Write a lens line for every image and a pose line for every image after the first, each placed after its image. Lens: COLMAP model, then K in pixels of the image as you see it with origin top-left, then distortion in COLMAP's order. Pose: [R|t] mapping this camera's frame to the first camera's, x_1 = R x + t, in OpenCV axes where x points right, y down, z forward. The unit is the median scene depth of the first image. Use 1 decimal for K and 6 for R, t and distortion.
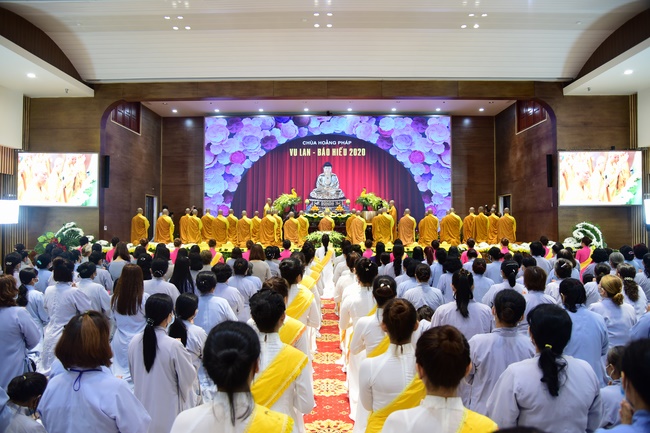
lens RADIAL K [[445.1, 0, 320.4], [0, 445.1, 216.0], [0, 0, 1]] dist [-0.110746, 0.058022]
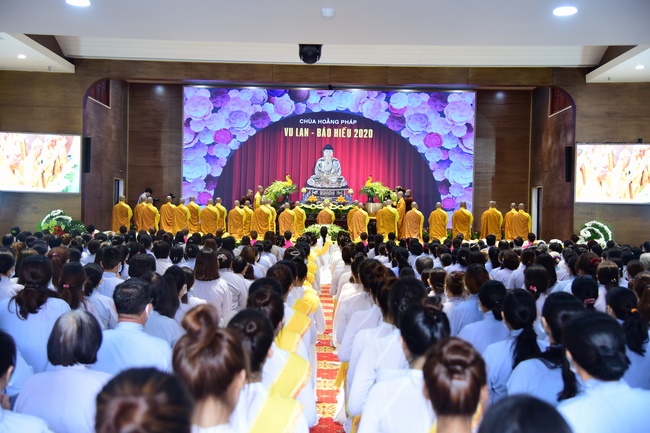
lens RADIAL K [[785.1, 0, 324.9], [0, 785.1, 213.3], [0, 0, 1]] dist [0.131451, 0.000000]
pose [[0.999729, 0.020431, 0.011151, -0.004872], [-0.020593, 0.999682, 0.014554, -0.010430], [-0.010850, -0.014780, 0.999832, -0.519114]]
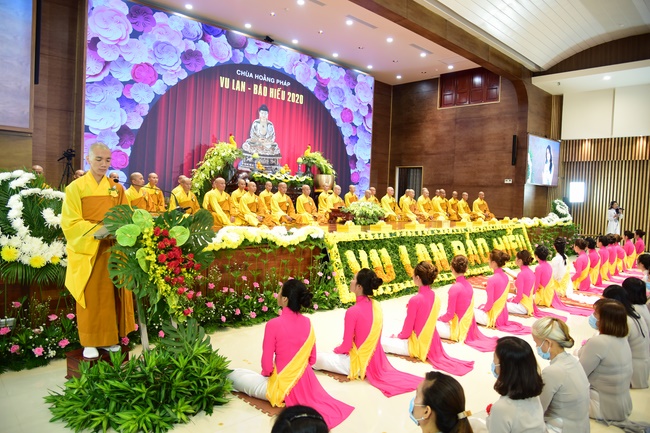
lens RADIAL K [[445.1, 0, 328.1], [0, 445.1, 212.6], [0, 0, 1]] dist [-0.110746, 0.058022]
pose [[0.710400, -0.002773, 0.703792, -0.426385], [-0.052158, 0.997035, 0.056577, 0.010720], [-0.701863, -0.076901, 0.708149, 0.390340]]
